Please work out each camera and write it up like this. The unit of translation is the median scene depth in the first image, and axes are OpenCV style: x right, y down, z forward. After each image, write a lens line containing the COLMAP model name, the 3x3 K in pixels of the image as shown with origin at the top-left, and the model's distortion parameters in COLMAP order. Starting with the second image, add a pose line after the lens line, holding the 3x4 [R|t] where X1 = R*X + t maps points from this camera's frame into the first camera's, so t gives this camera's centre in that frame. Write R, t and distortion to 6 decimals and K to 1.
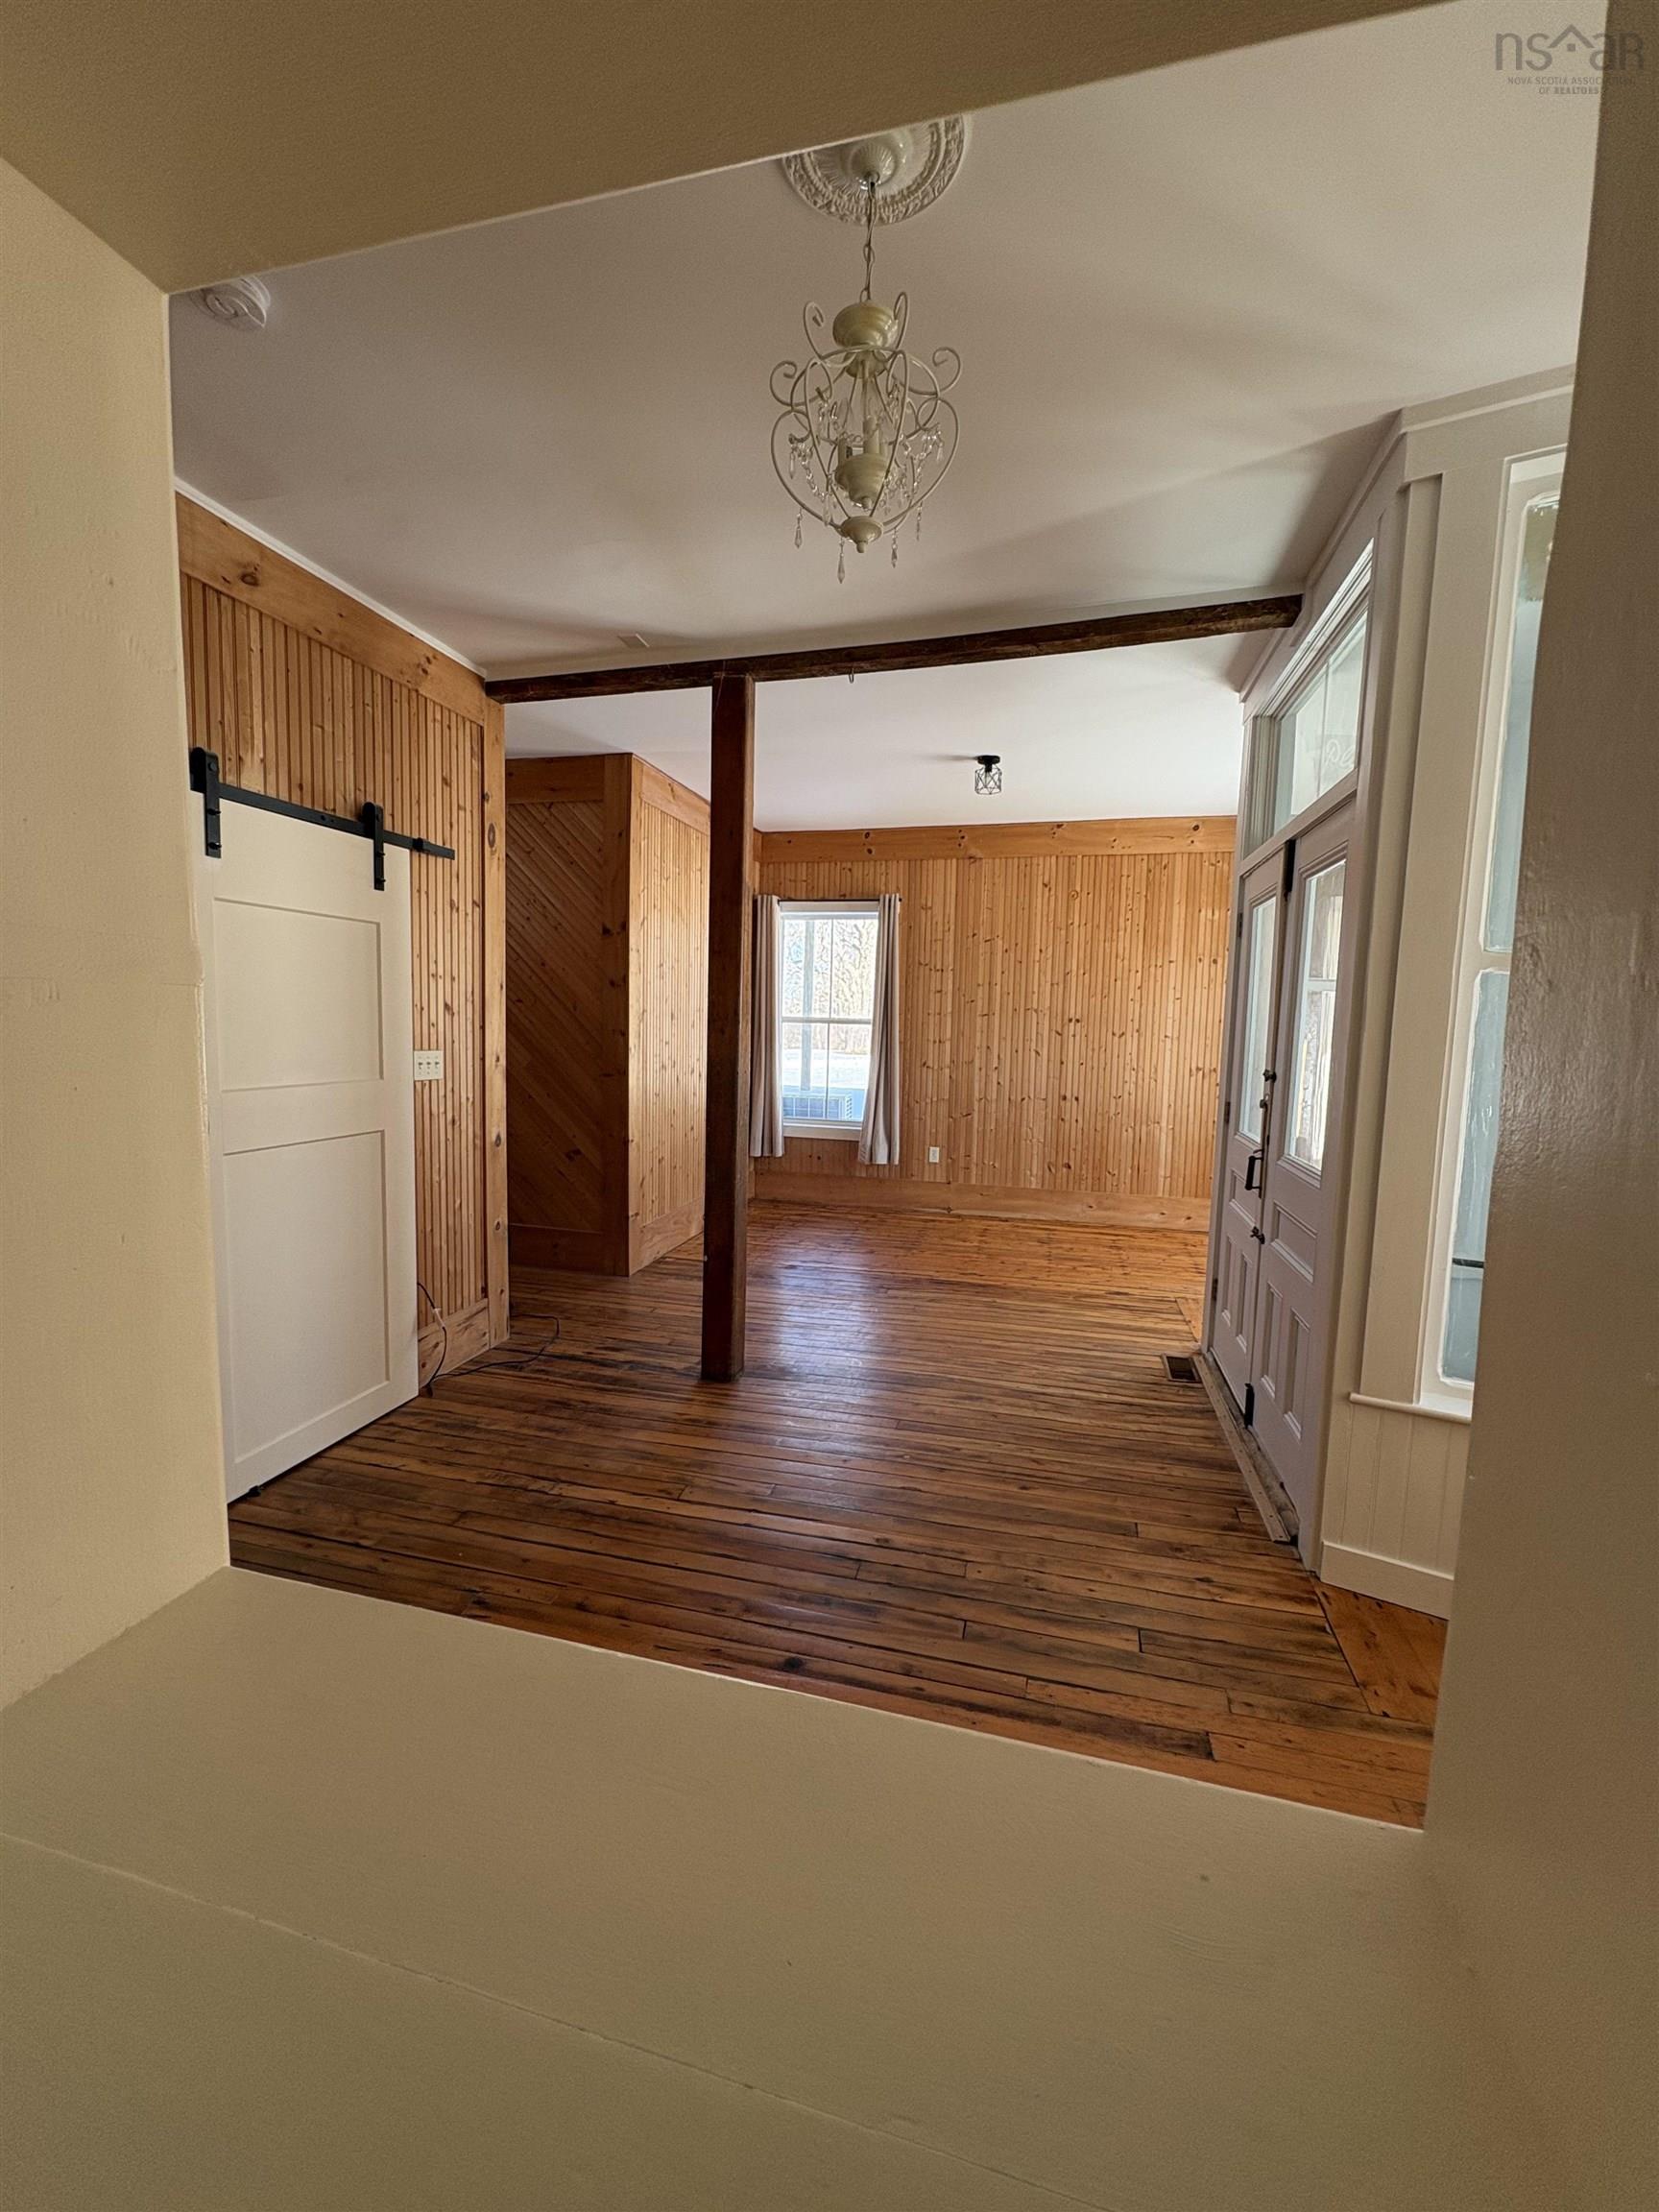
lens RADIAL K [[883.0, 0, 826.2], [0, 883.0, 1107.1], [0, 0, 1]] dist [0.002361, 0.000181]
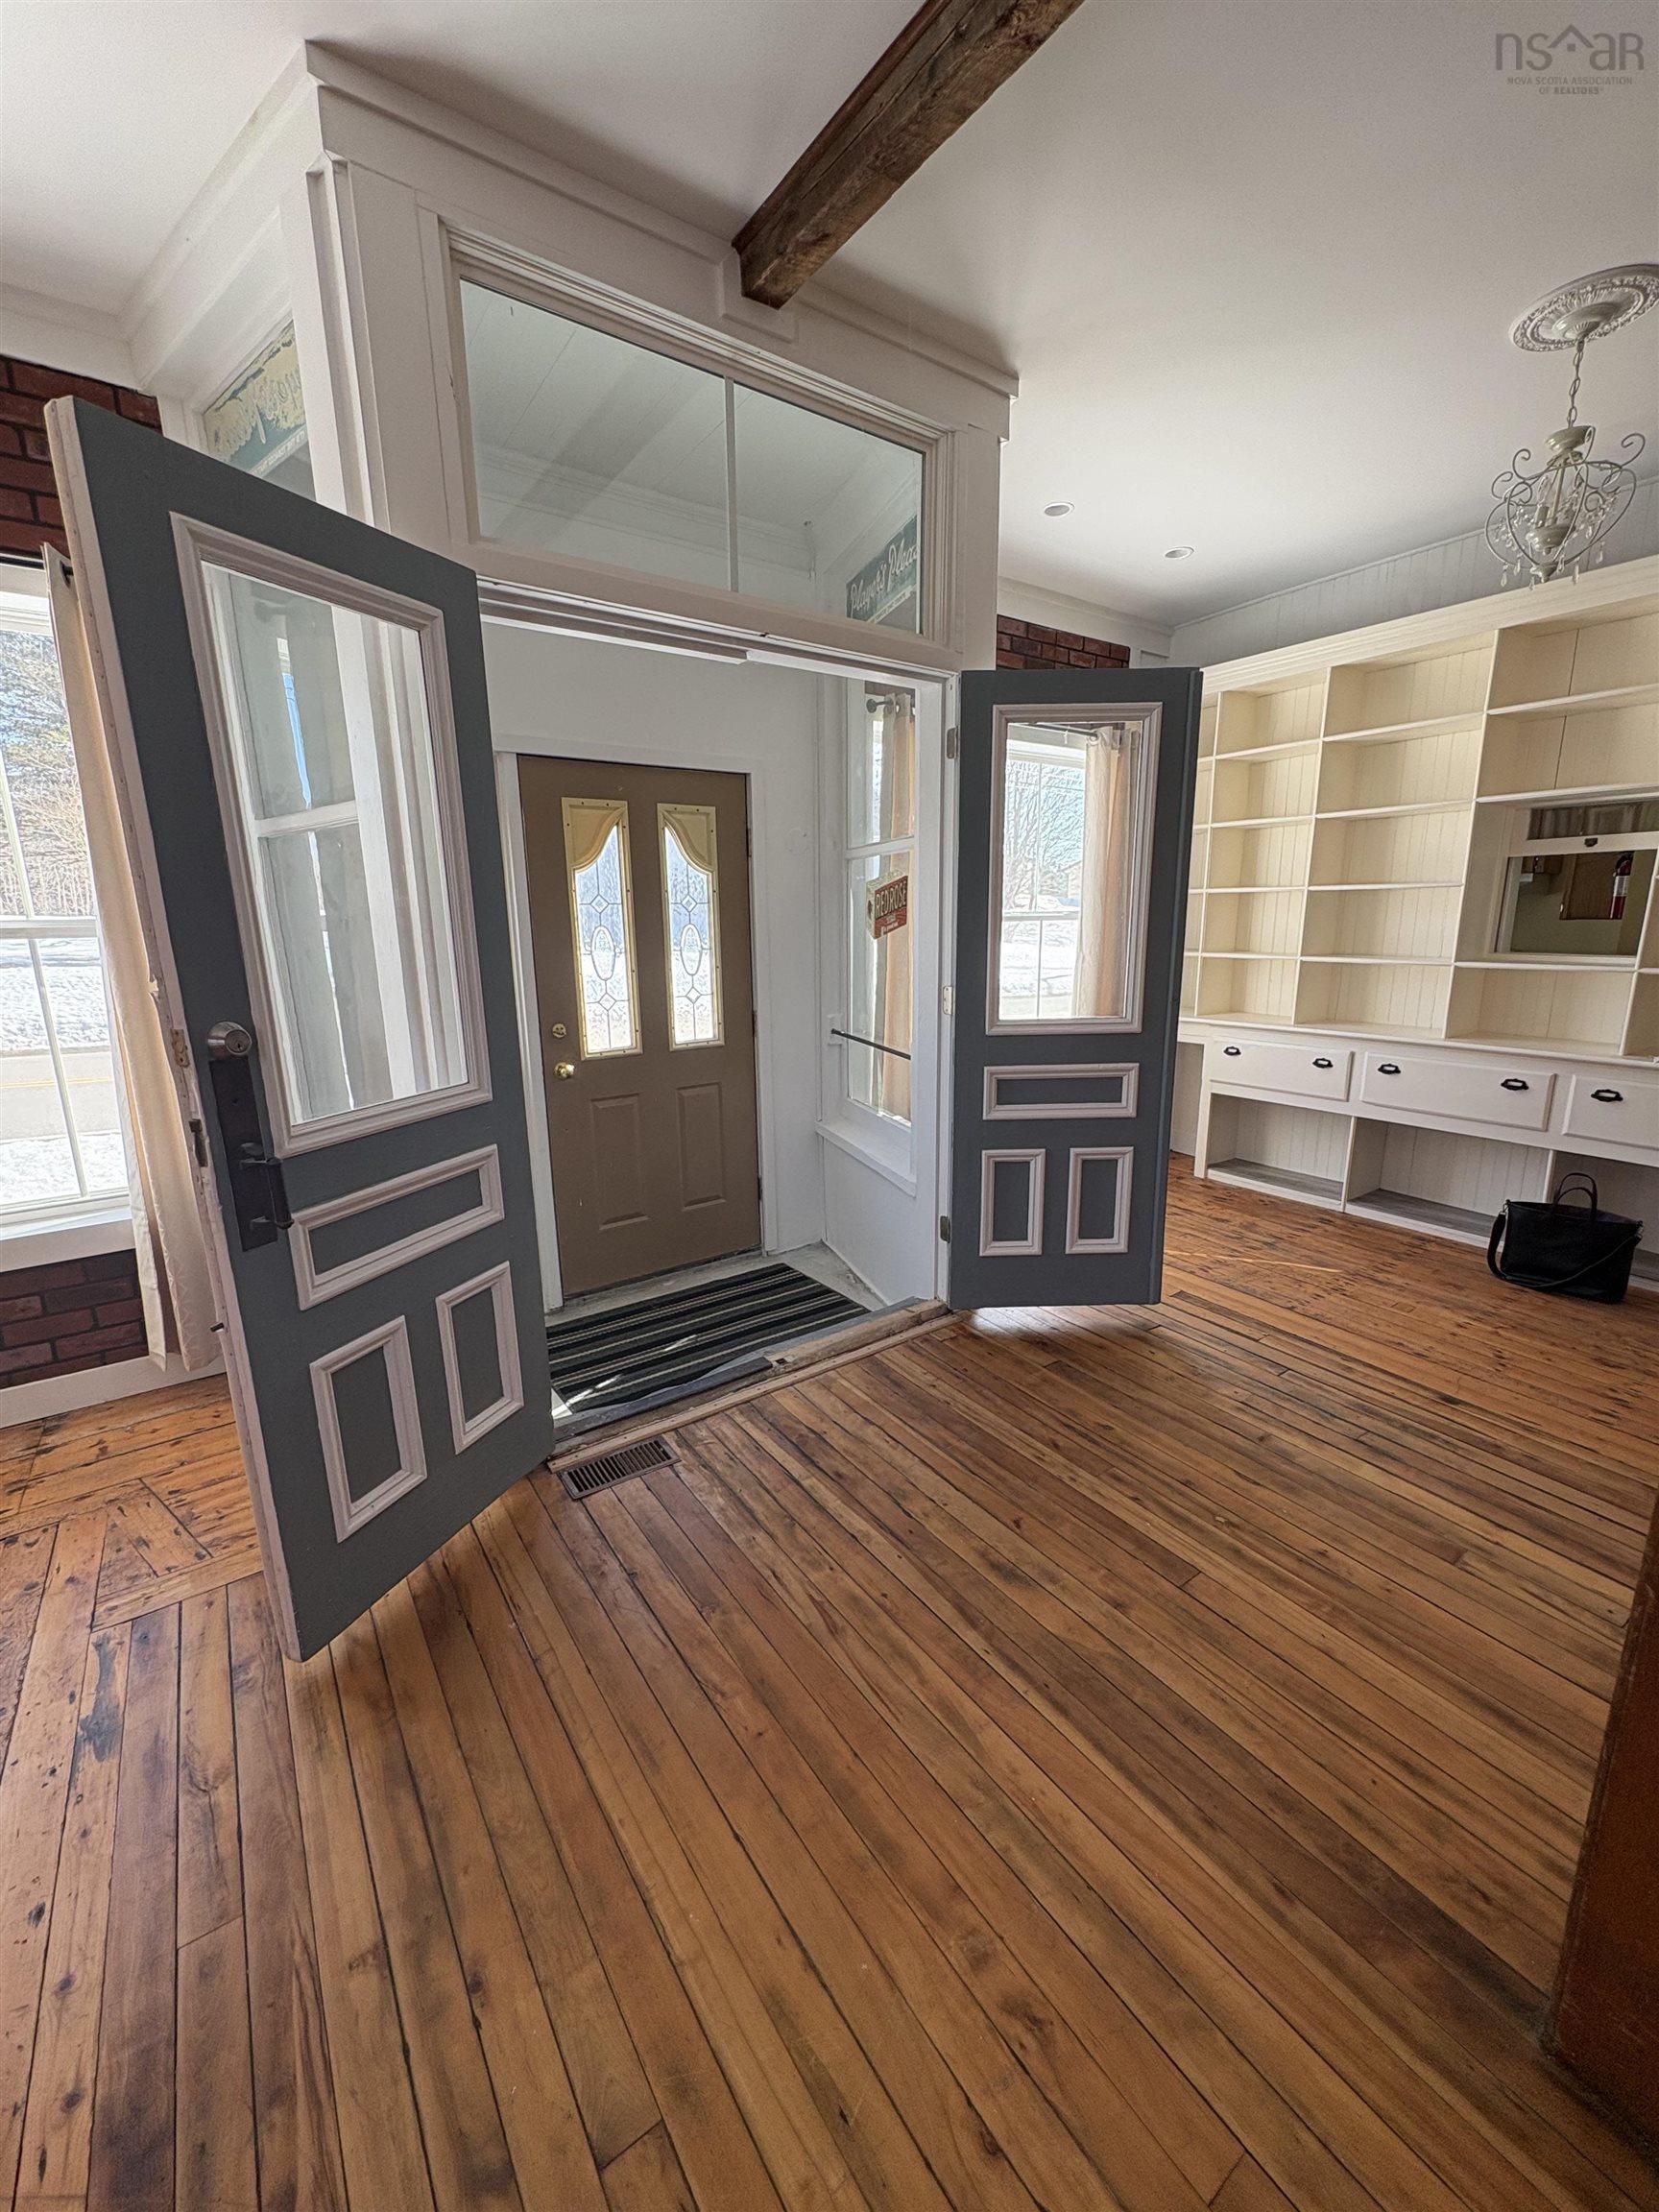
lens RADIAL K [[883.0, 0, 826.2], [0, 883.0, 1107.1], [0, 0, 1]] dist [0.002361, 0.000181]
pose [[-0.763820, -0.146048, 0.628688, -0.054613], [0.062630, 0.952694, 0.297408, -0.120985], [-0.642384, 0.266541, -0.718540, 1.436706]]
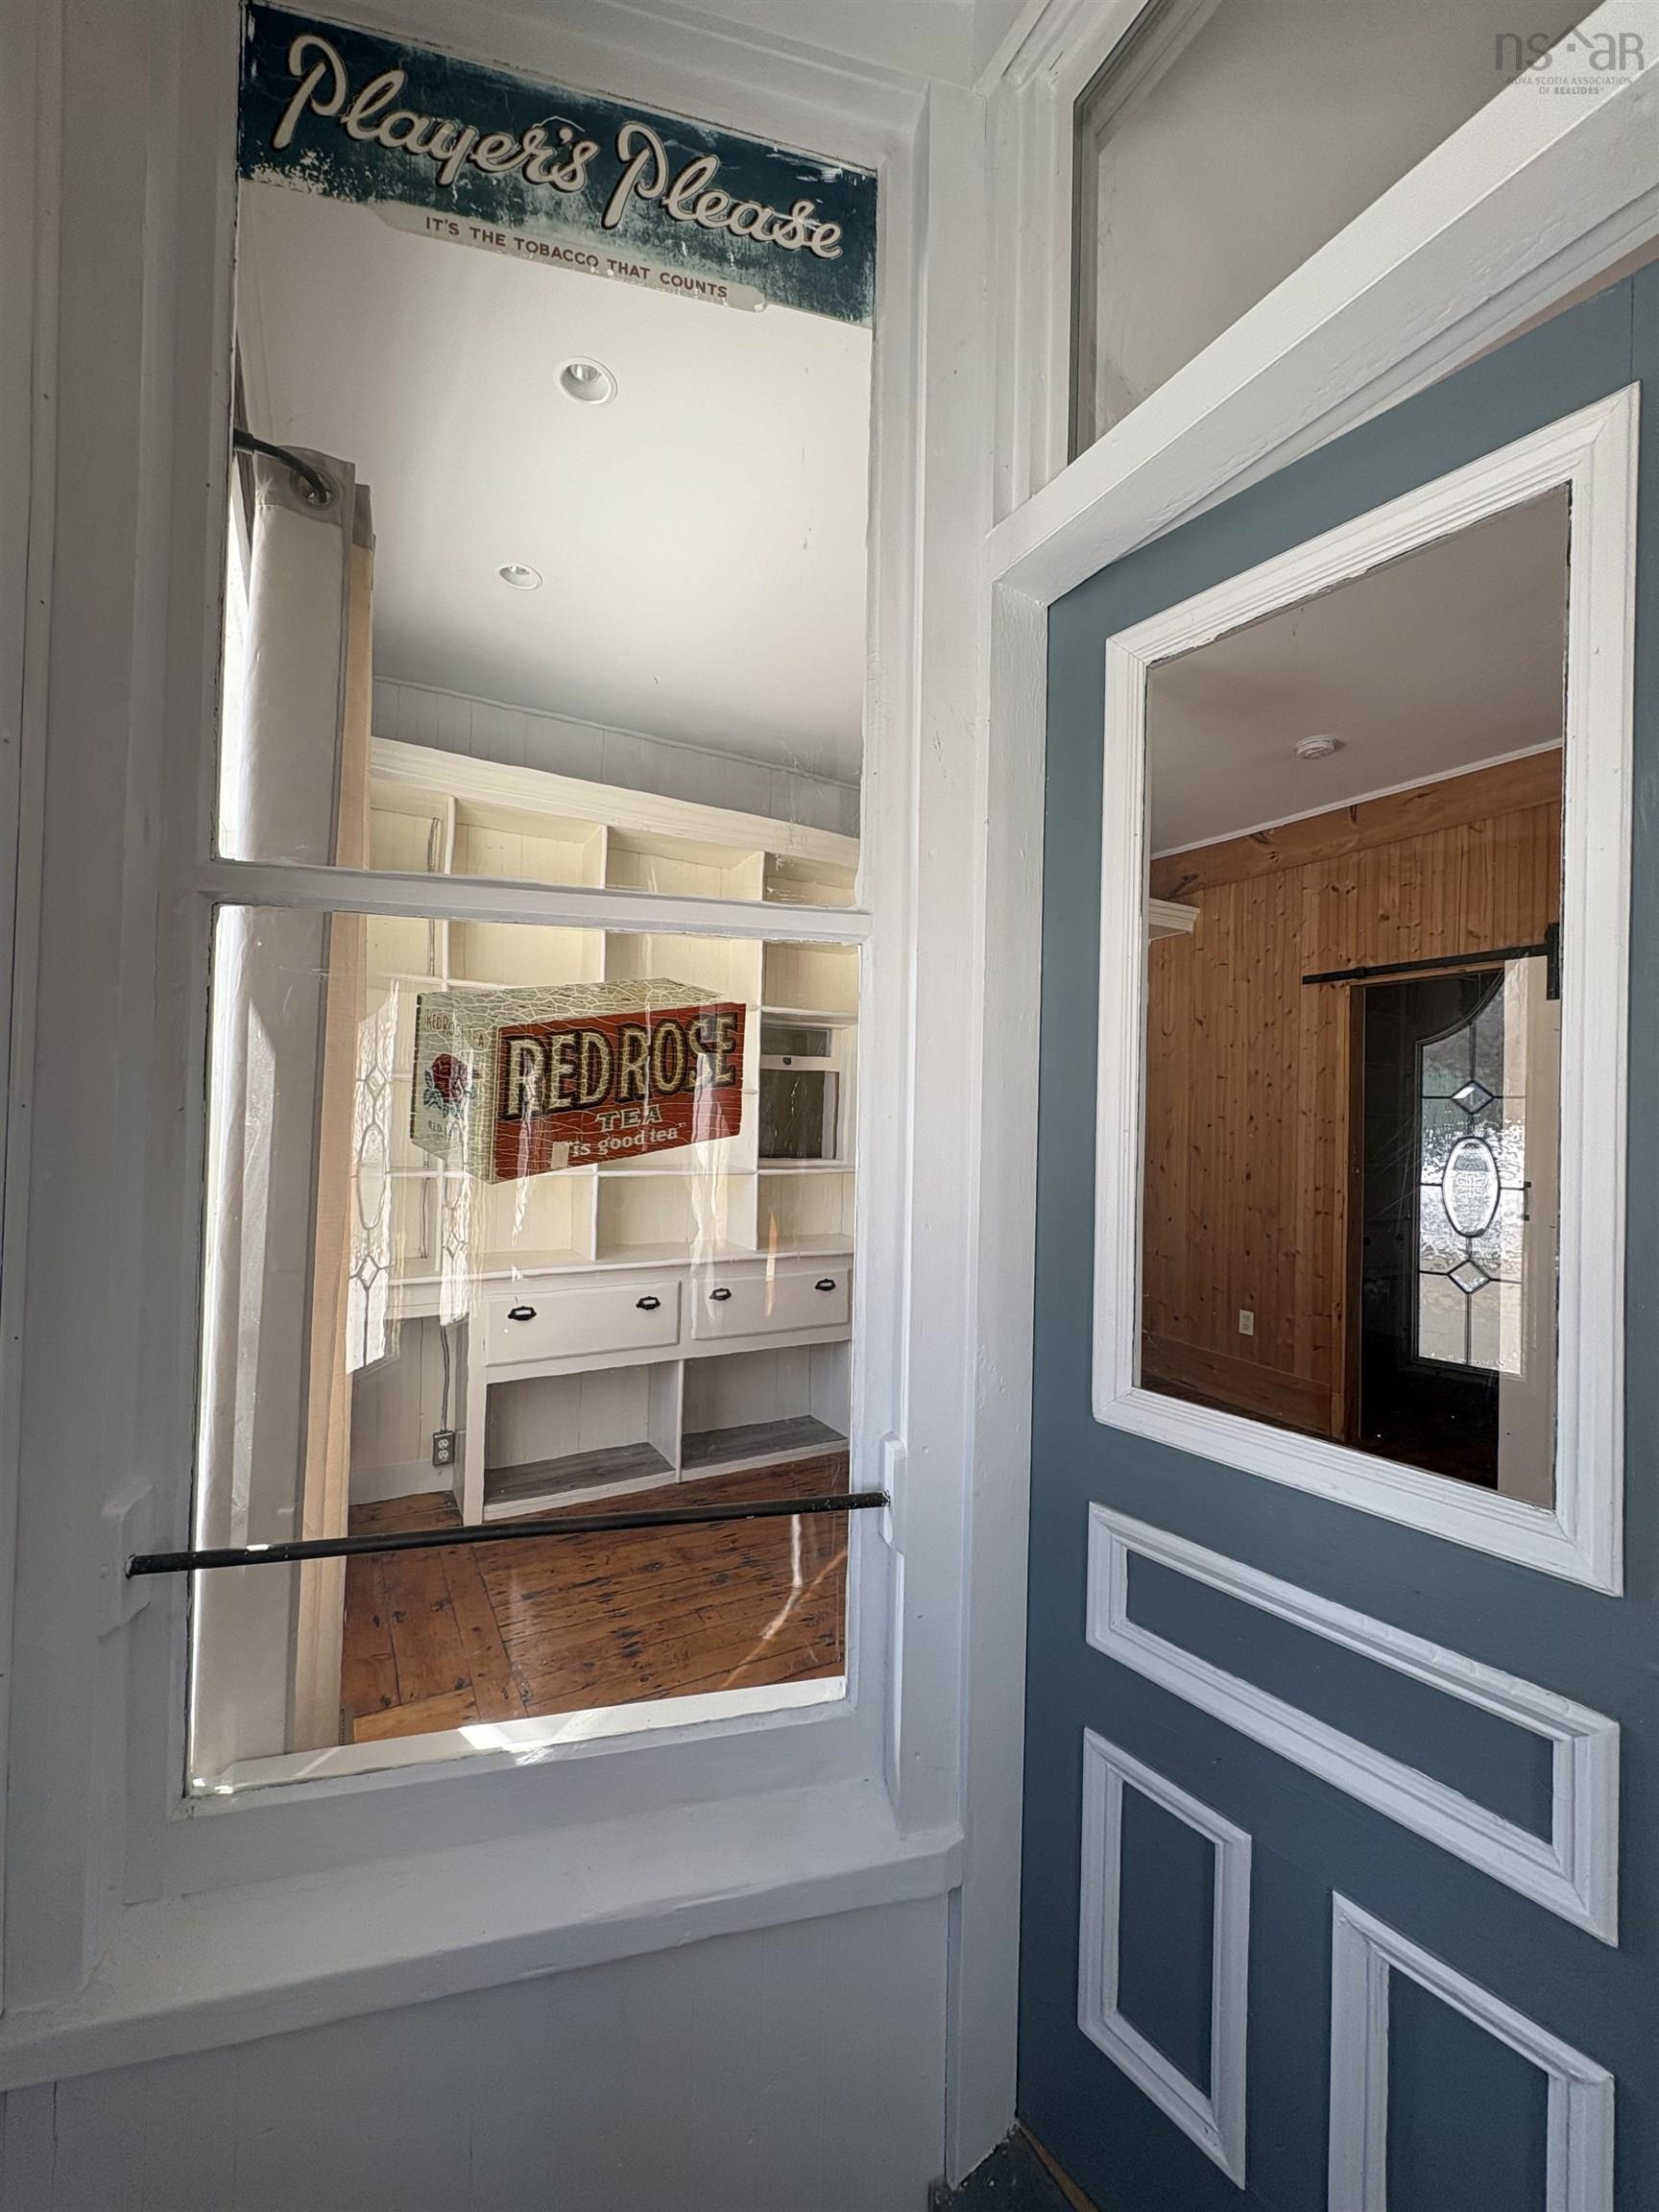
lens RADIAL K [[883.0, 0, 826.2], [0, 883.0, 1107.1], [0, 0, 1]] dist [0.002361, 0.000181]
pose [[-0.705452, -0.045701, -0.707283, 0.754667], [-0.108029, 0.993192, 0.043574, -0.047042], [0.700476, 0.107146, -0.705587, 0.889174]]
